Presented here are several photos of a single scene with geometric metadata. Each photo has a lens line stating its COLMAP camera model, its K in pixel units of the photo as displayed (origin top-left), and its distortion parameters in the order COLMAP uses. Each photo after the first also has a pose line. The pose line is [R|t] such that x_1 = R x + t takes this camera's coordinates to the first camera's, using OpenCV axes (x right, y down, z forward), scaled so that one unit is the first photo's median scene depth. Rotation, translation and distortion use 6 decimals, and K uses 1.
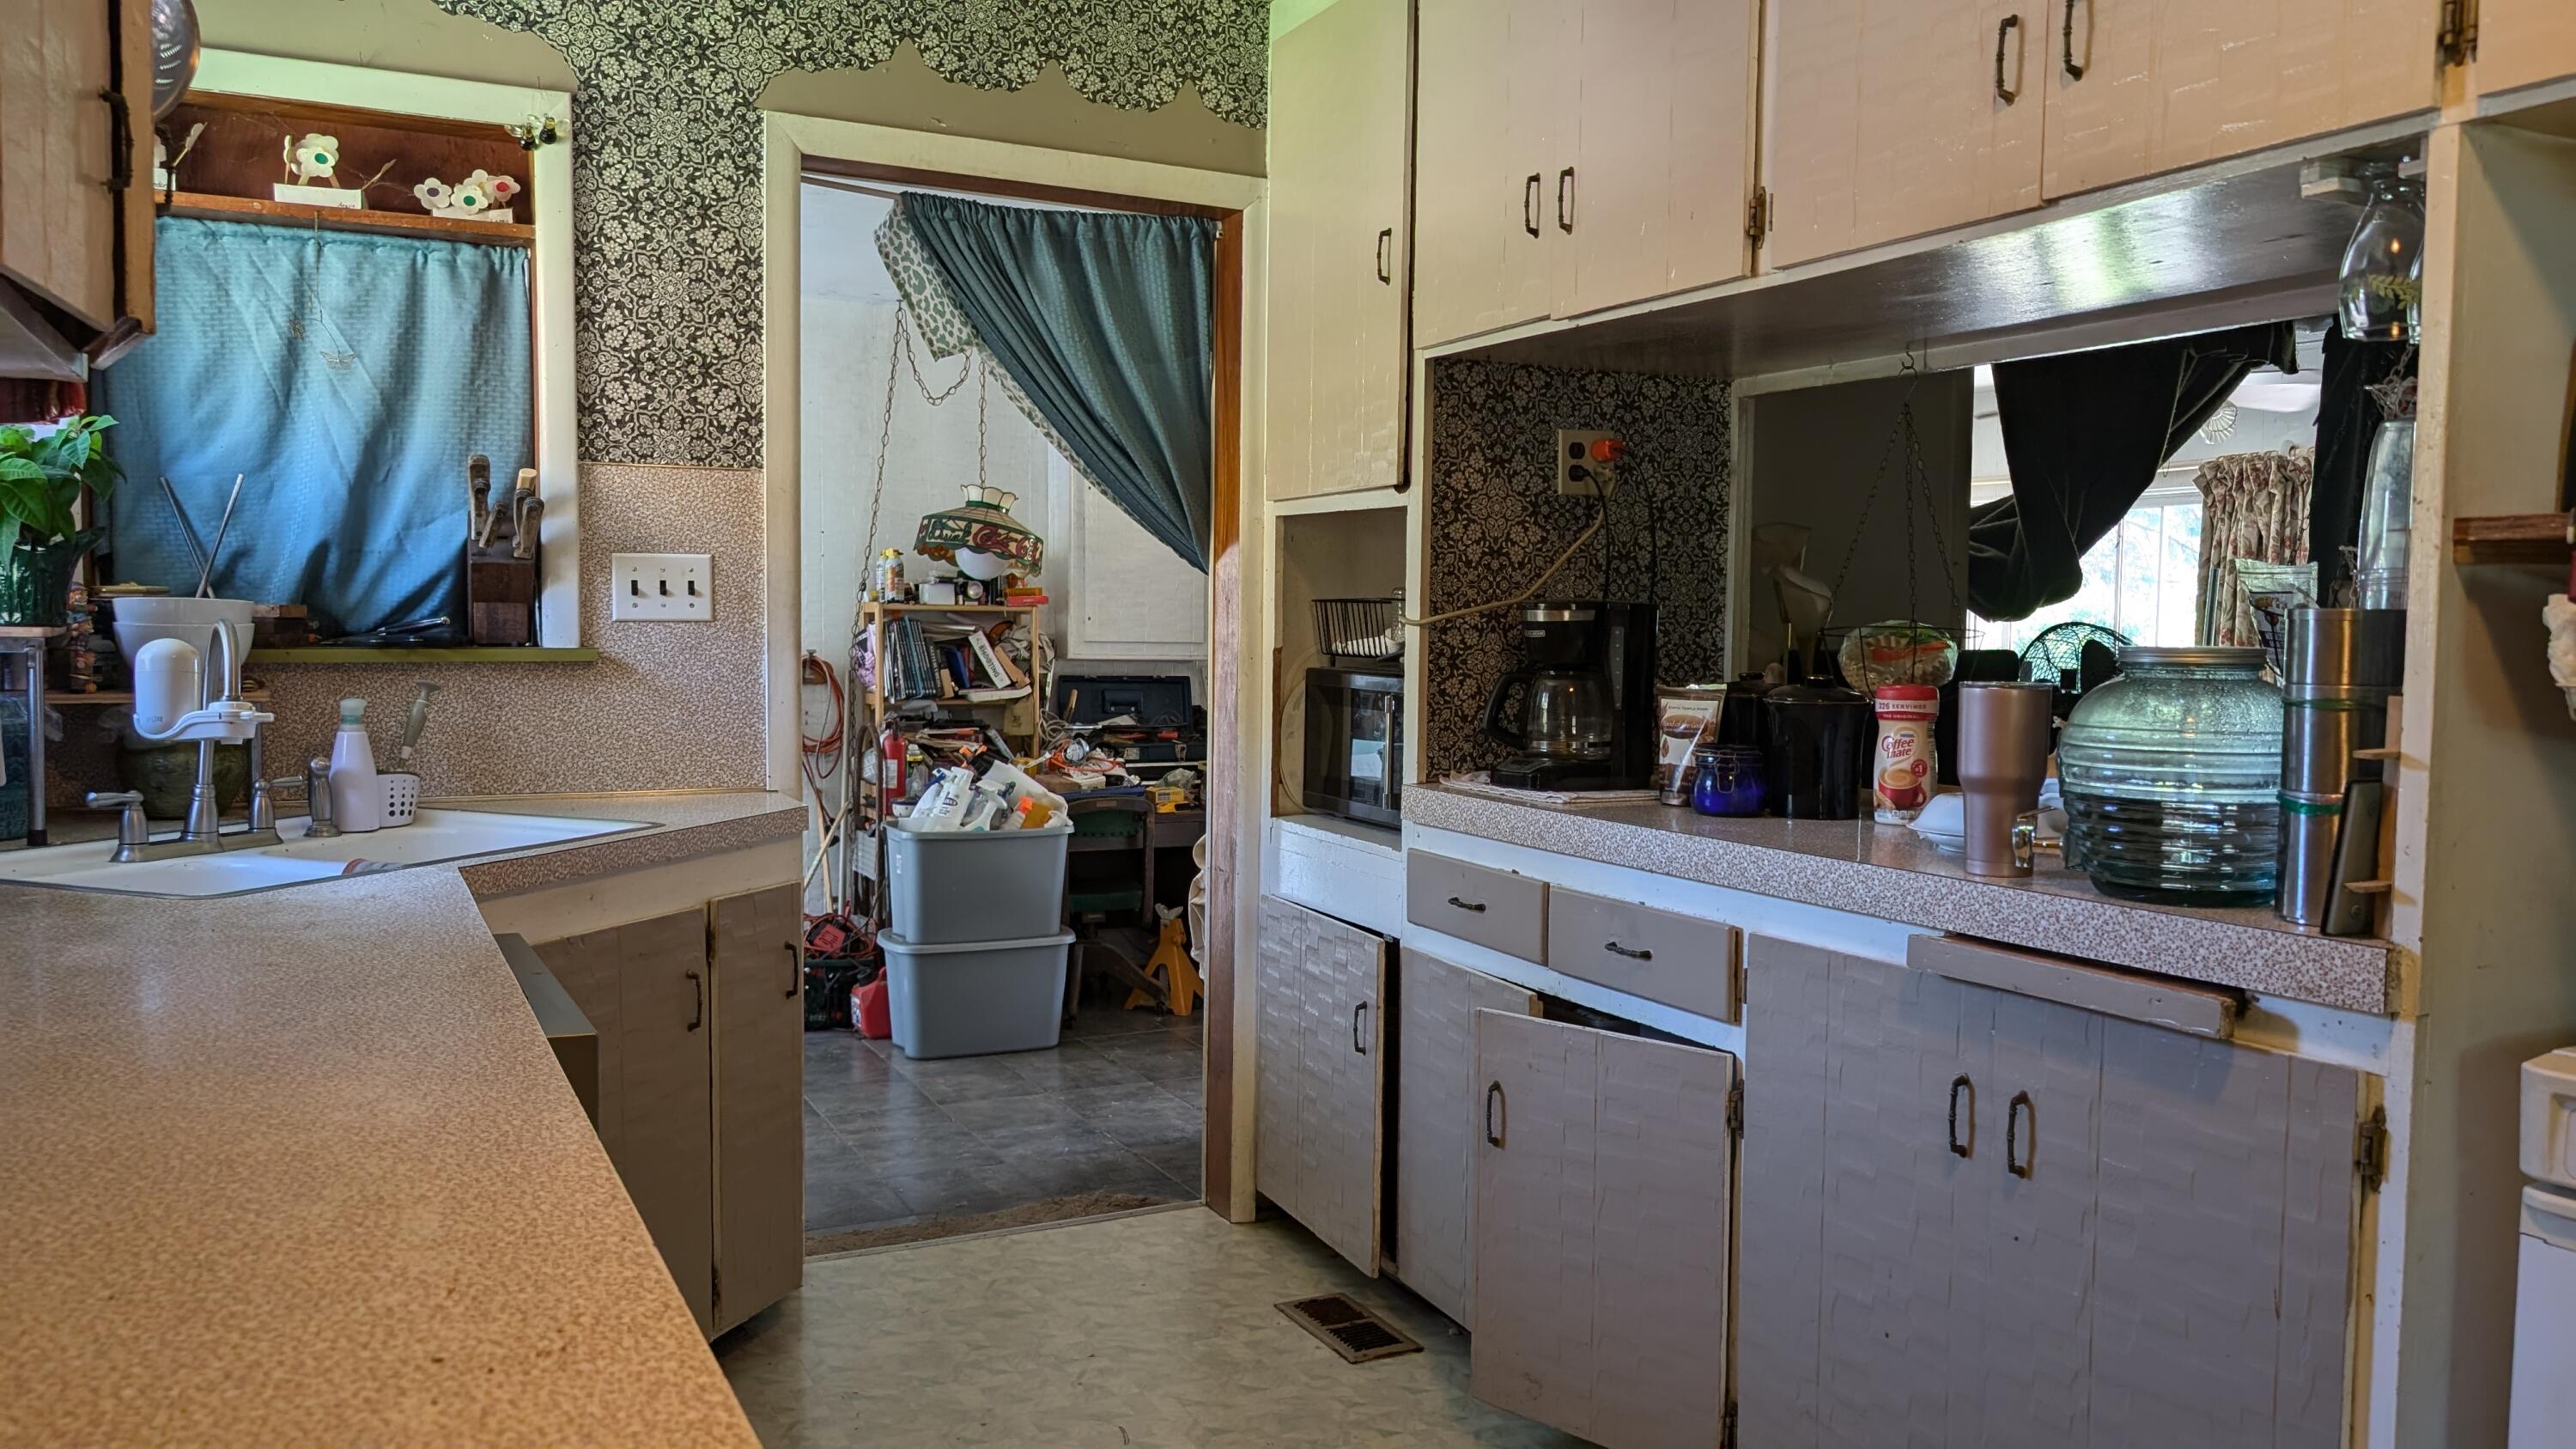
lens RADIAL K [[1815.4, 0, 1288.0], [0, 1815.4, 724.5], [0, 0, 1]] dist [-0.006335, 0.000600]
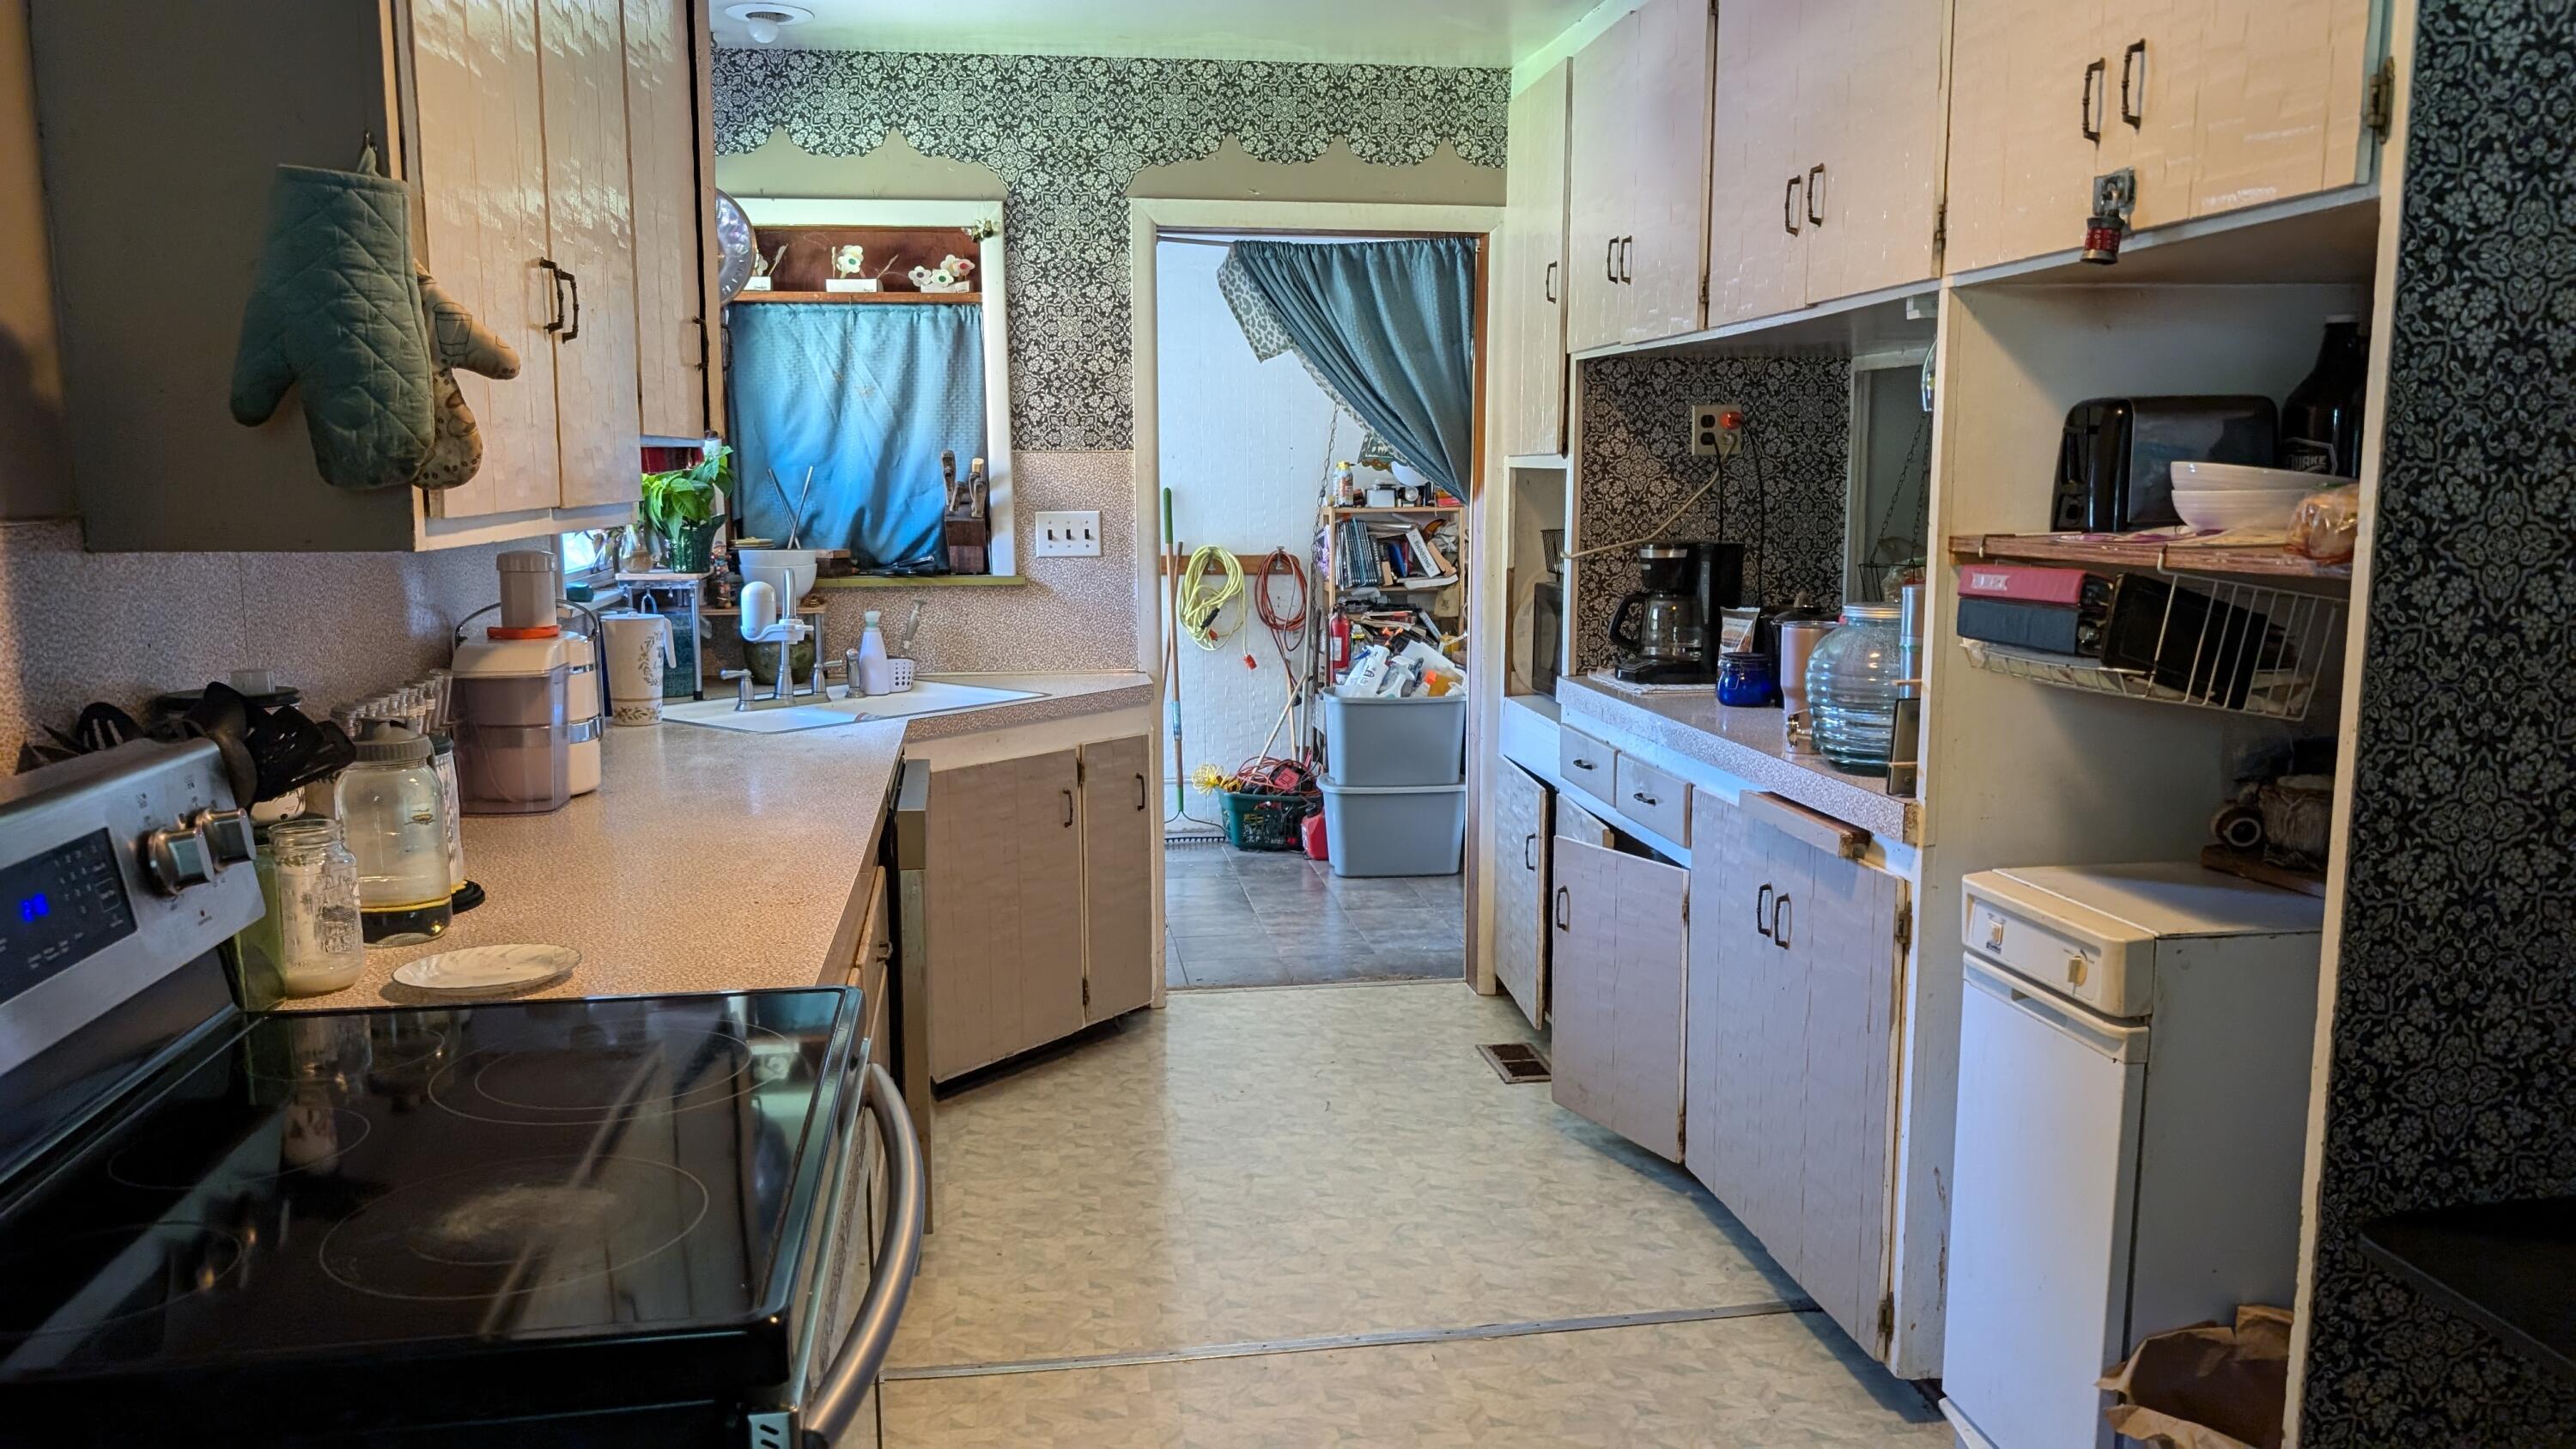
lens RADIAL K [[1713.5, 0, 1288.0], [0, 1713.5, 724.5], [0, 0, 1]] dist [0.004084, -0.000806]
pose [[0.951752, 0.026011, -0.305763, 0.259964], [-0.002078, 0.996925, 0.078338, -0.030059], [0.306861, -0.073923, 0.948879, -0.285276]]
